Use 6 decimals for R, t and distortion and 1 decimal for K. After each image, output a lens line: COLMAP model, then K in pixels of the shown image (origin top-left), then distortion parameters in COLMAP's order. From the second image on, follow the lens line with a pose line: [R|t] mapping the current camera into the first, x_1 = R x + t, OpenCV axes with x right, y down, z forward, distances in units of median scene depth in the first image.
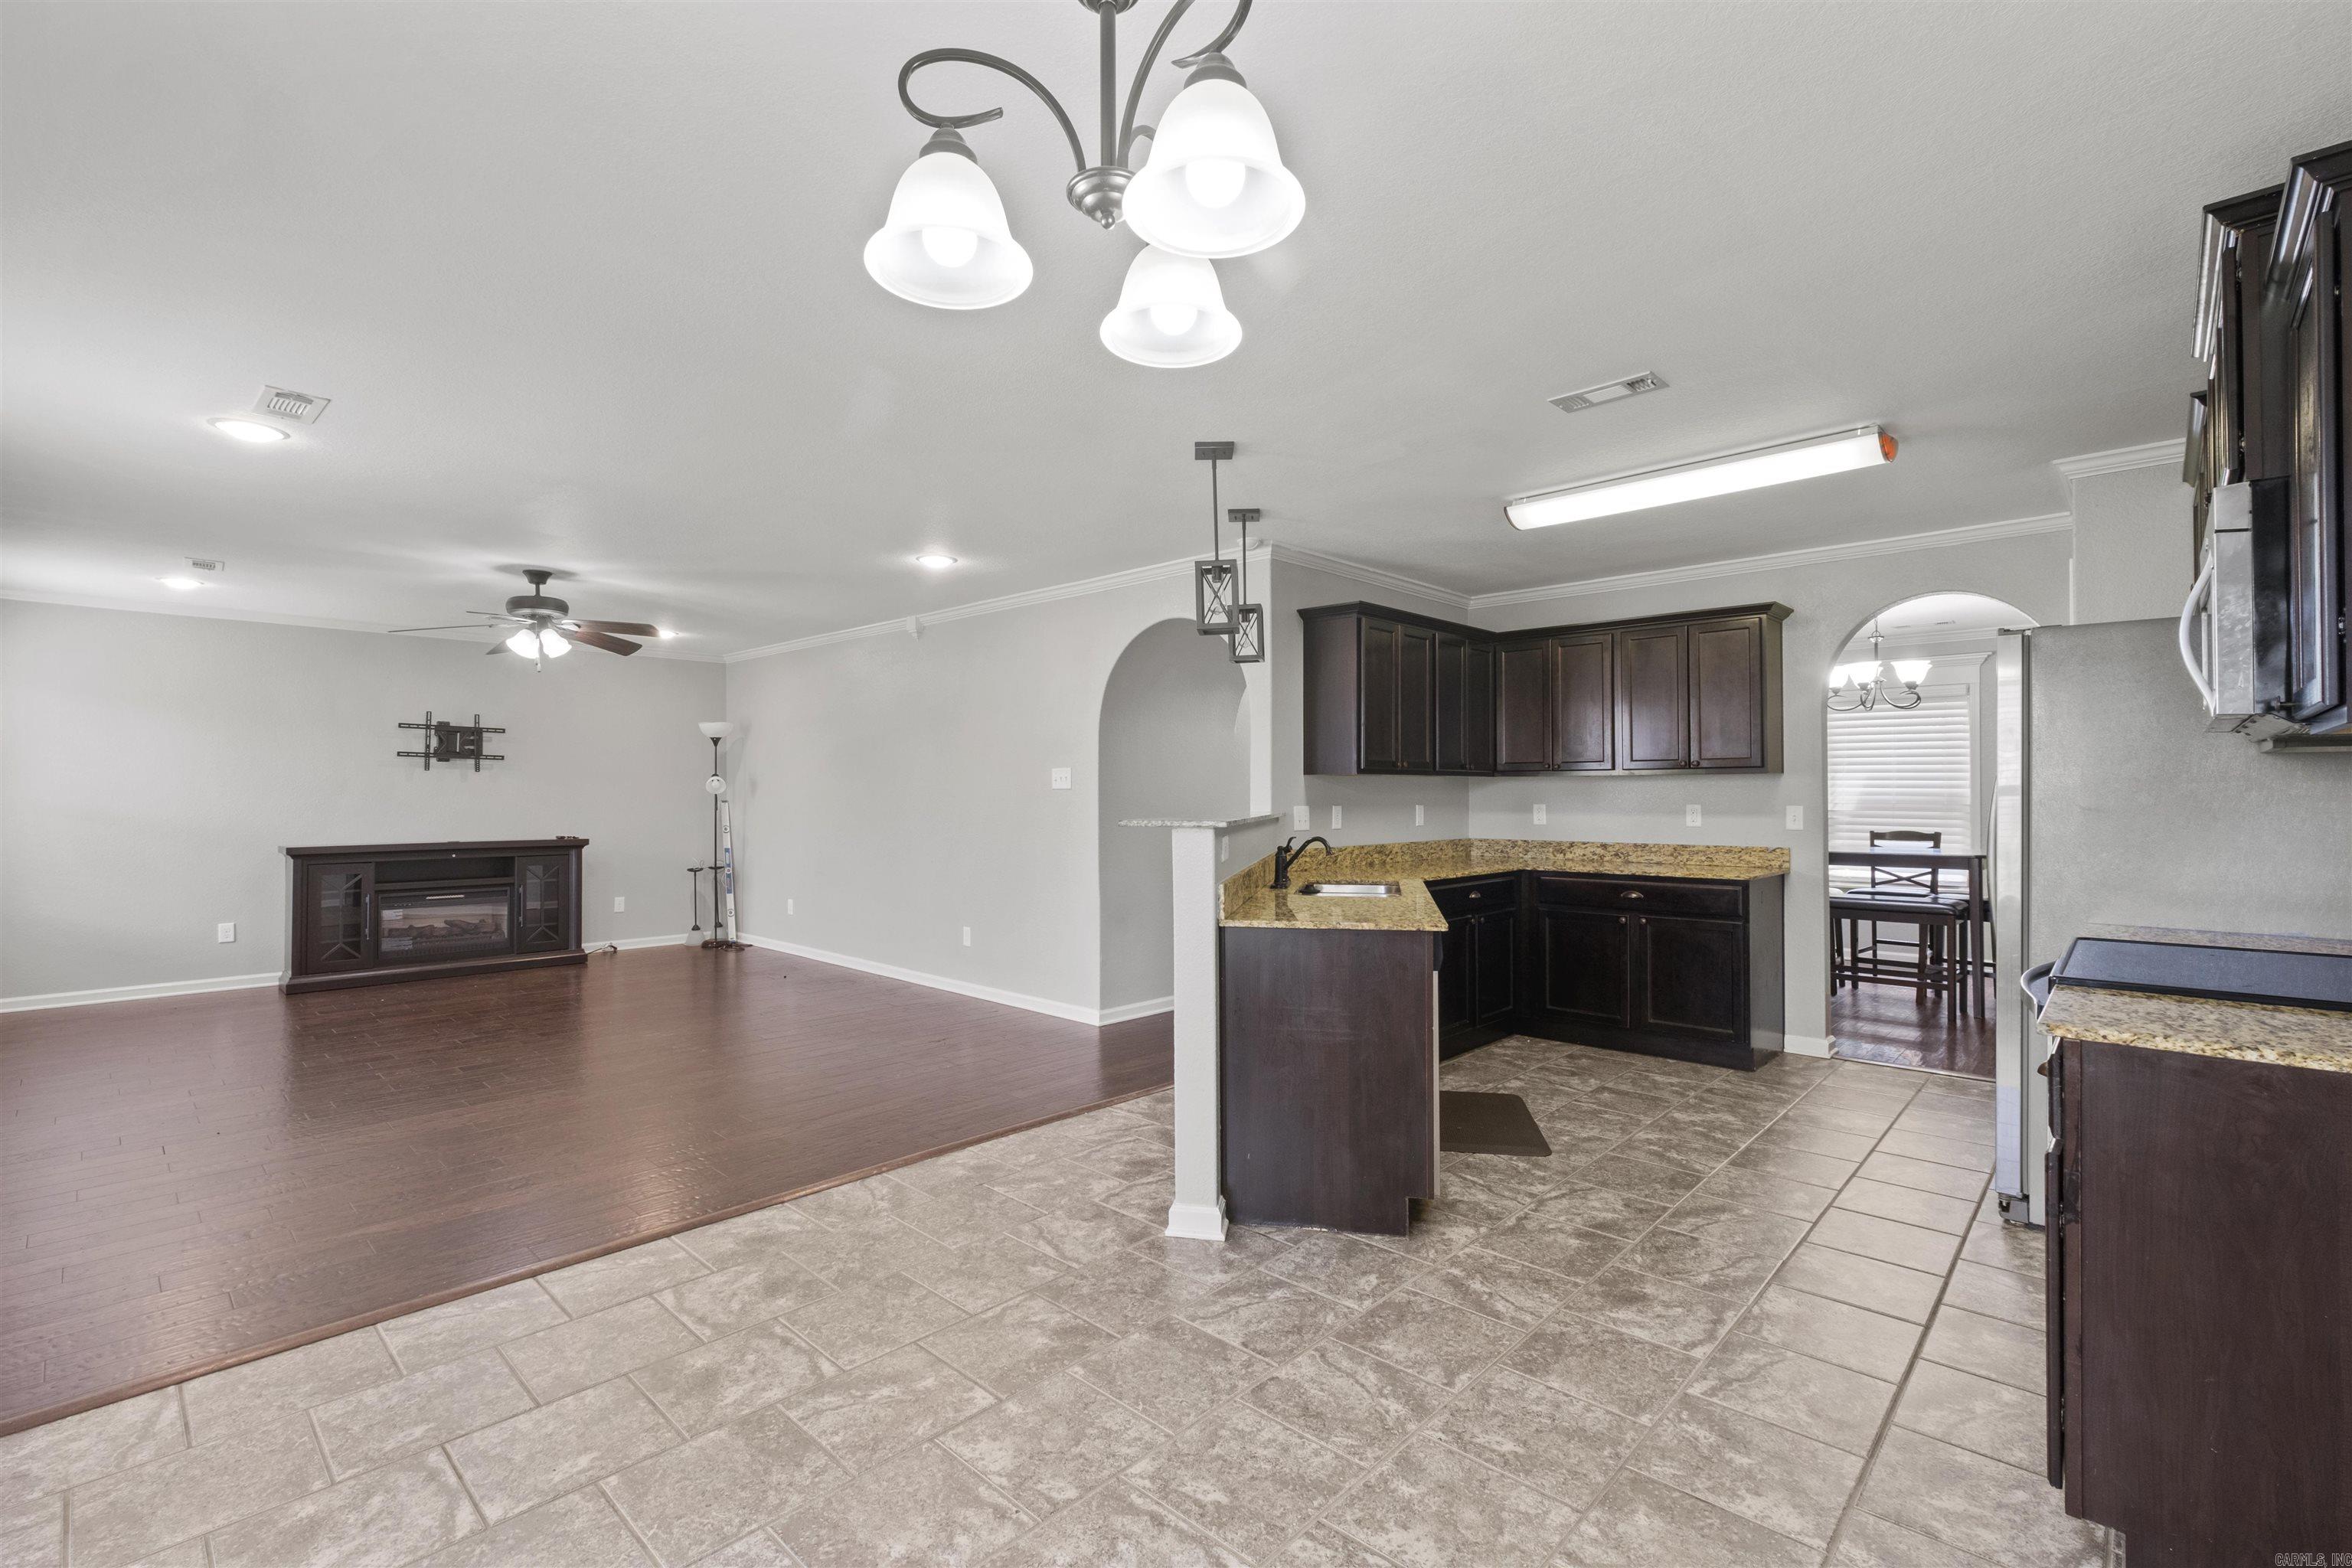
lens RADIAL K [[1061.5, 0, 1182.2], [0, 1061.5, 779.8], [0, 0, 1]] dist [0.002091, 0.000662]
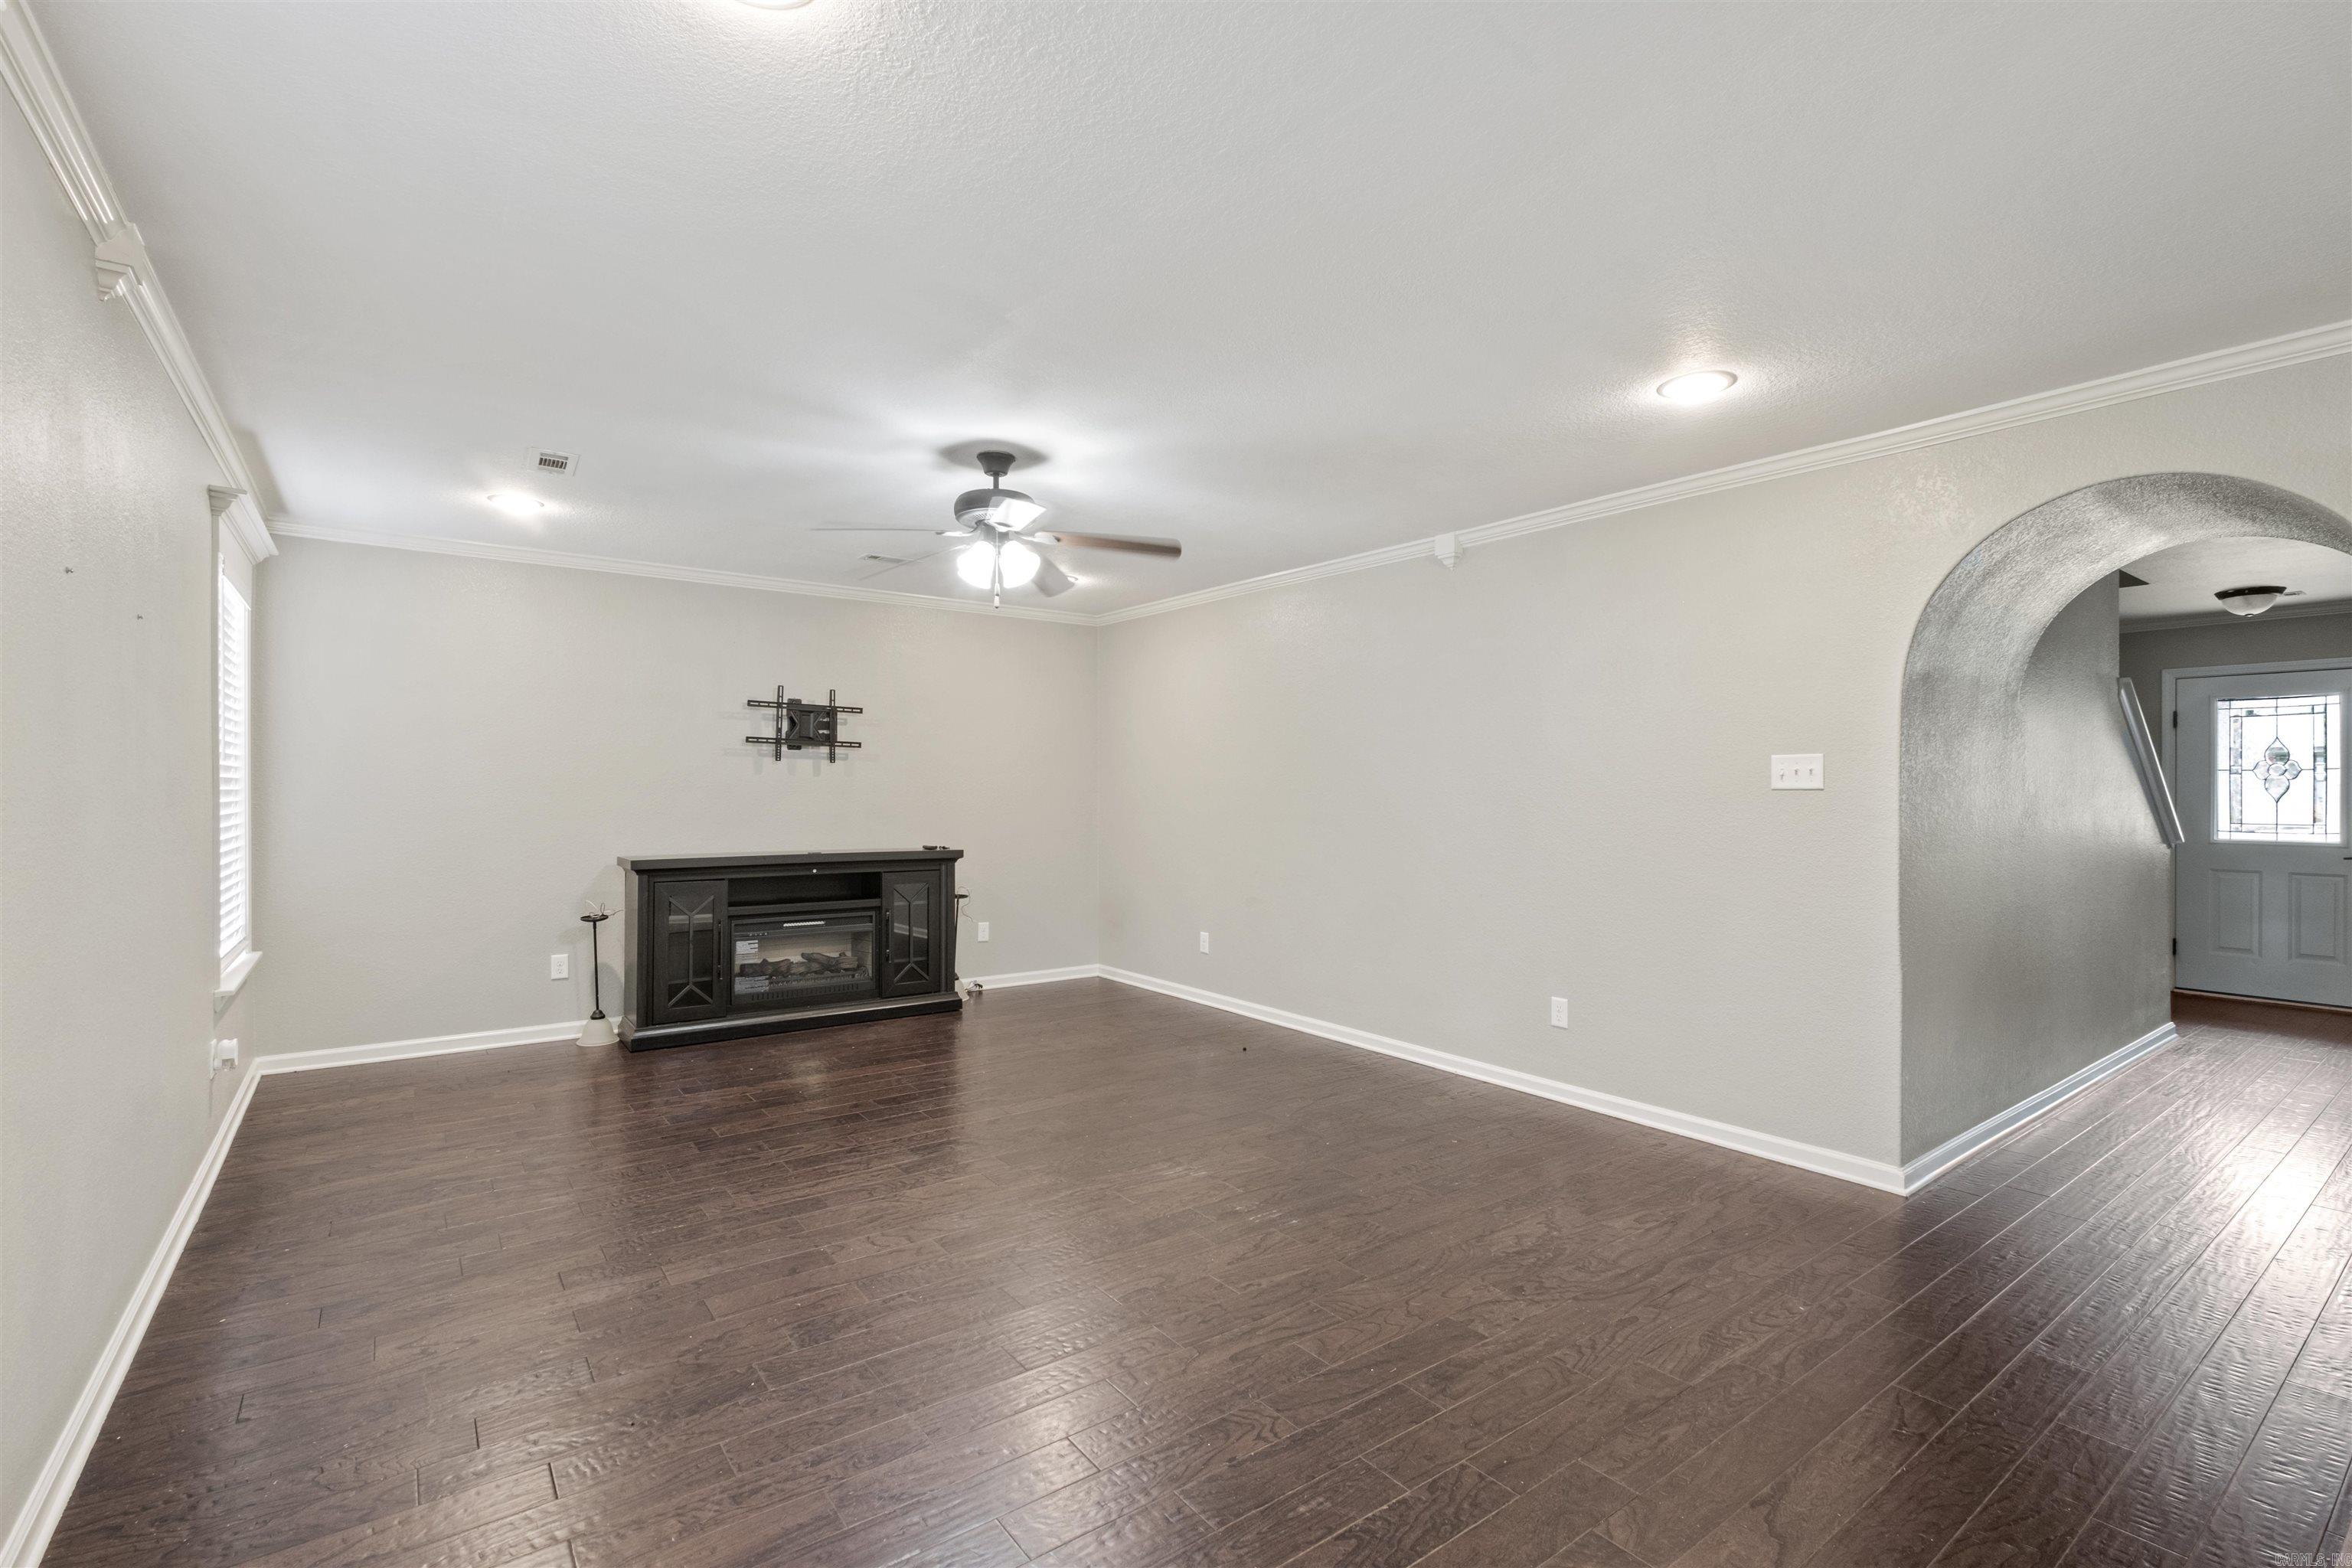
lens RADIAL K [[1061.5, 0, 1176.3], [0, 1061.5, 784.5], [0, 0, 1]] dist [0.002091, 0.000662]
pose [[0.985589, 0.003748, -0.169114, -0.285145], [-0.002529, 0.999969, 0.007420, 0.002087], [0.169136, -0.006885, 0.985569, 0.273805]]
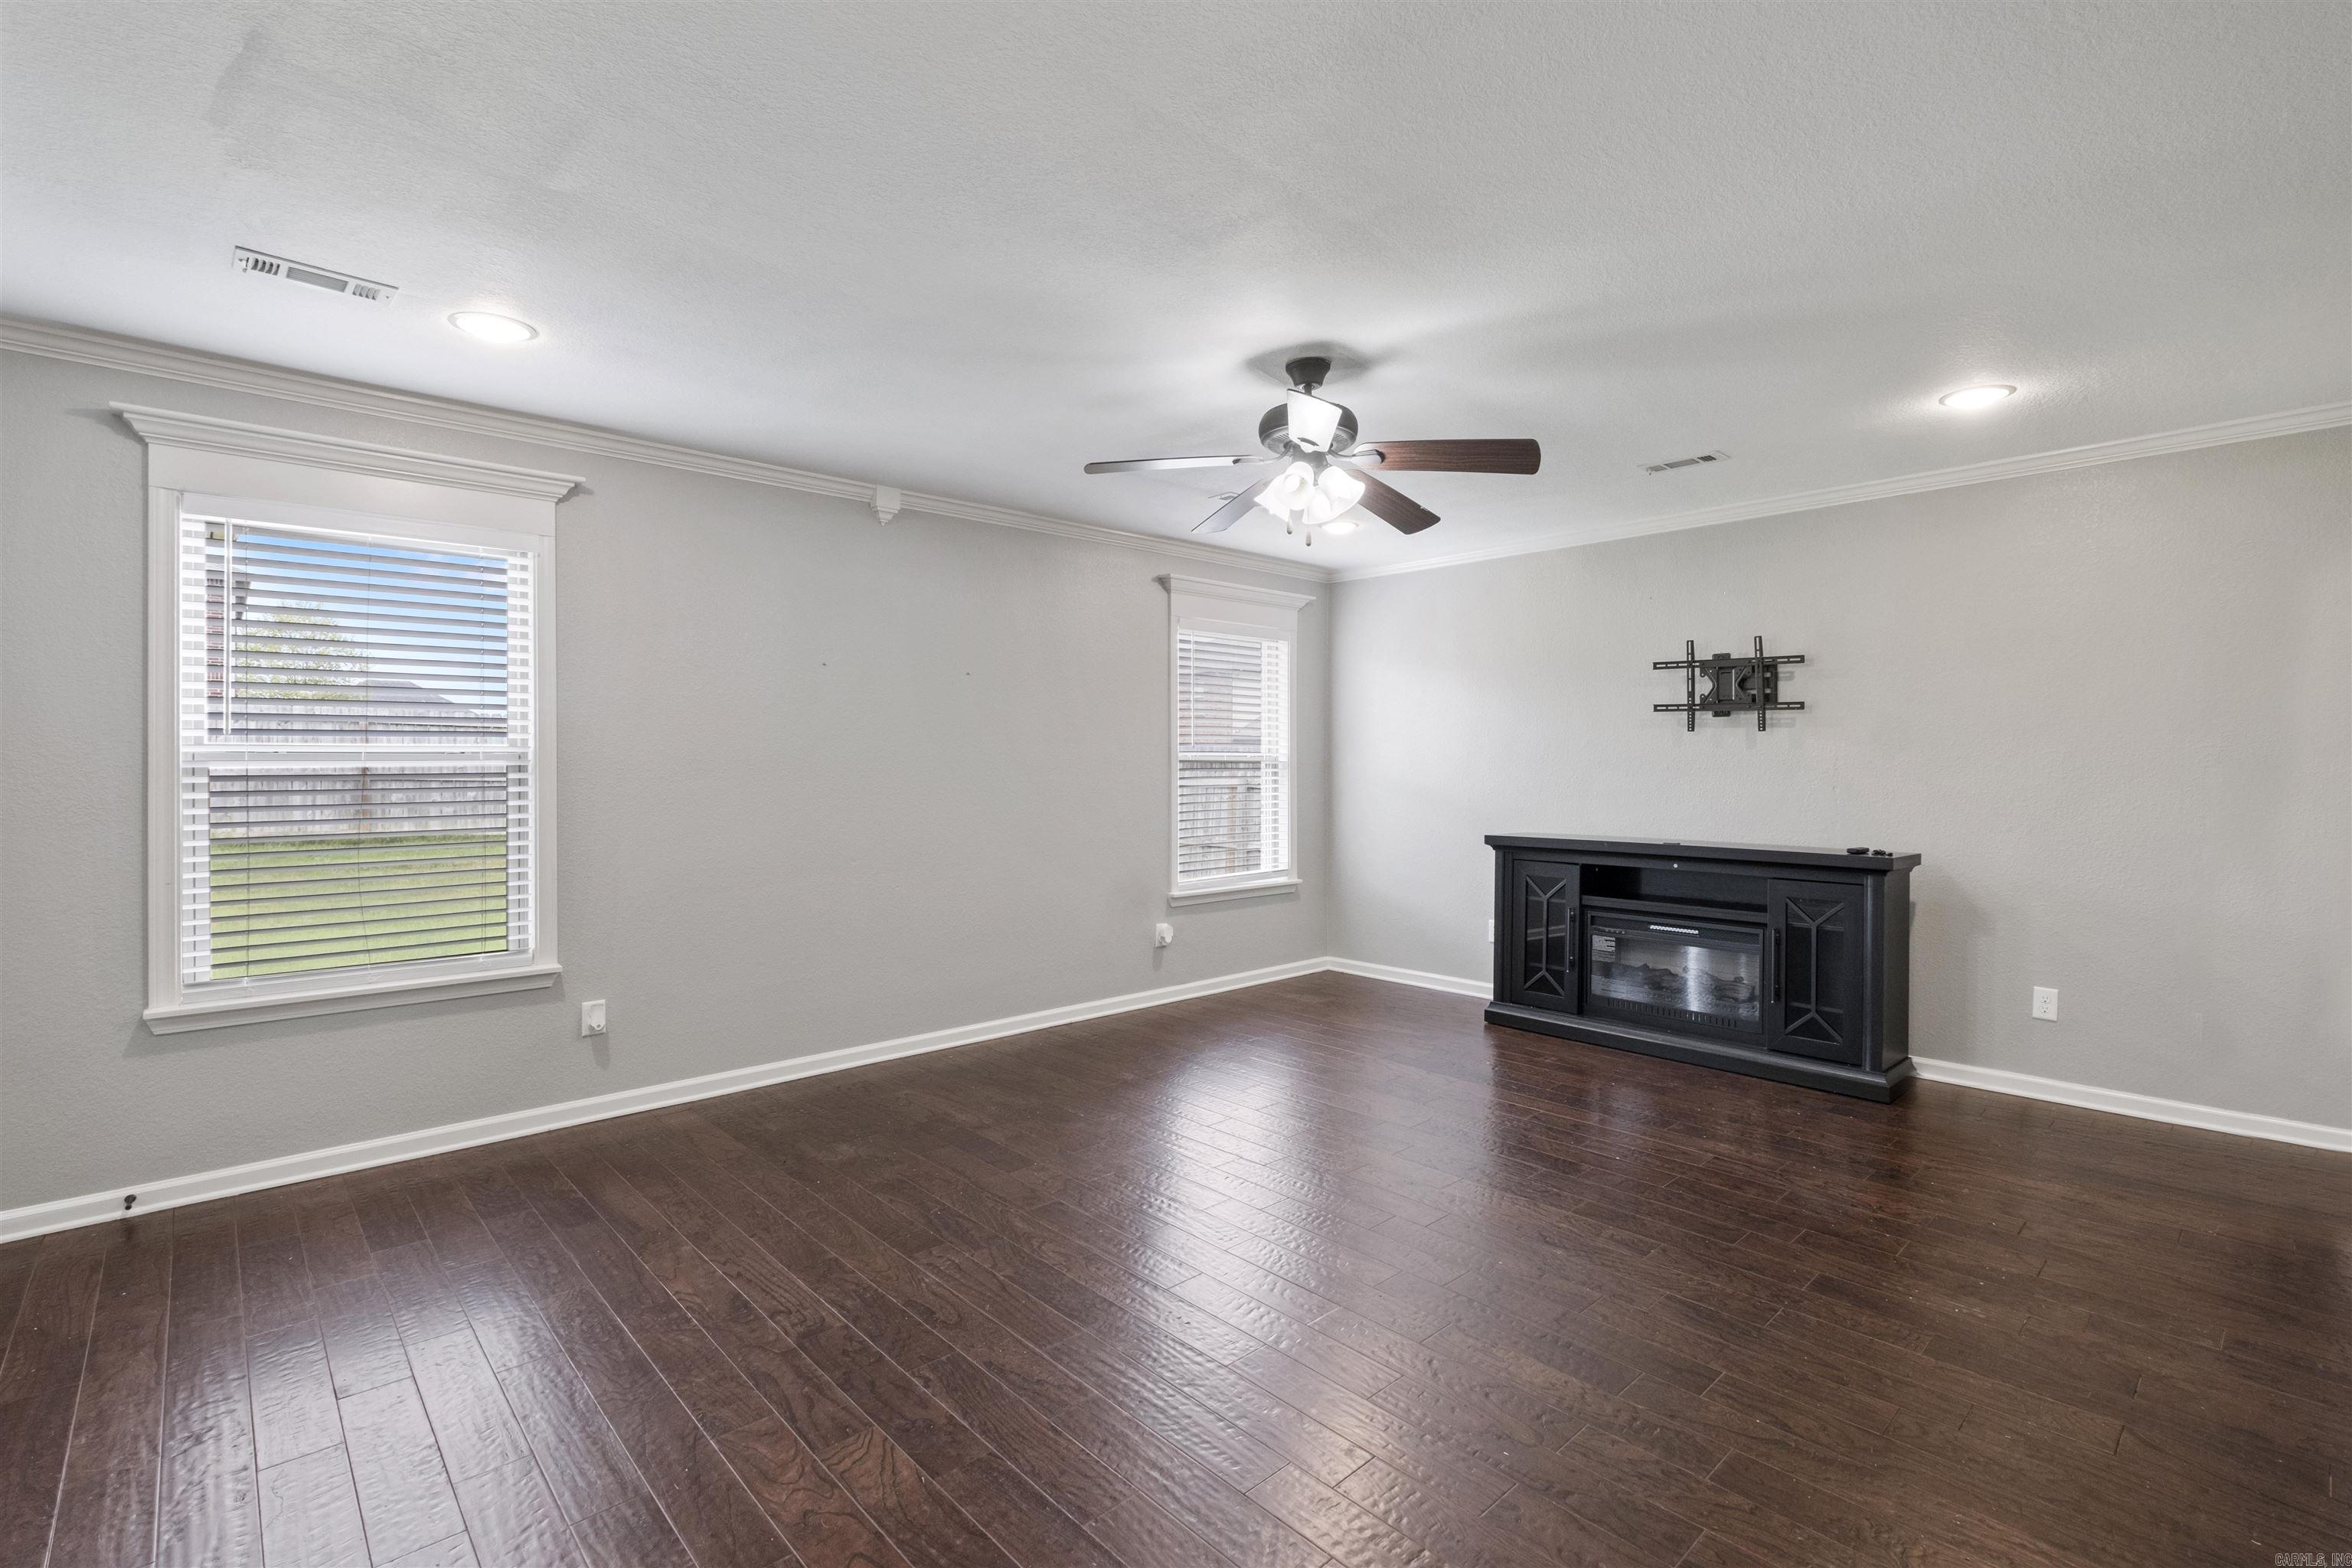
lens RADIAL K [[1061.5, 0, 1187.1], [0, 1061.5, 779.7], [0, 0, 1]] dist [0.002091, 0.000662]
pose [[-0.054990, 0.010277, -0.998434, -0.042154], [0.008522, 0.999915, 0.009822, 0.011778], [0.998451, -0.007968, -0.055073, 0.721667]]
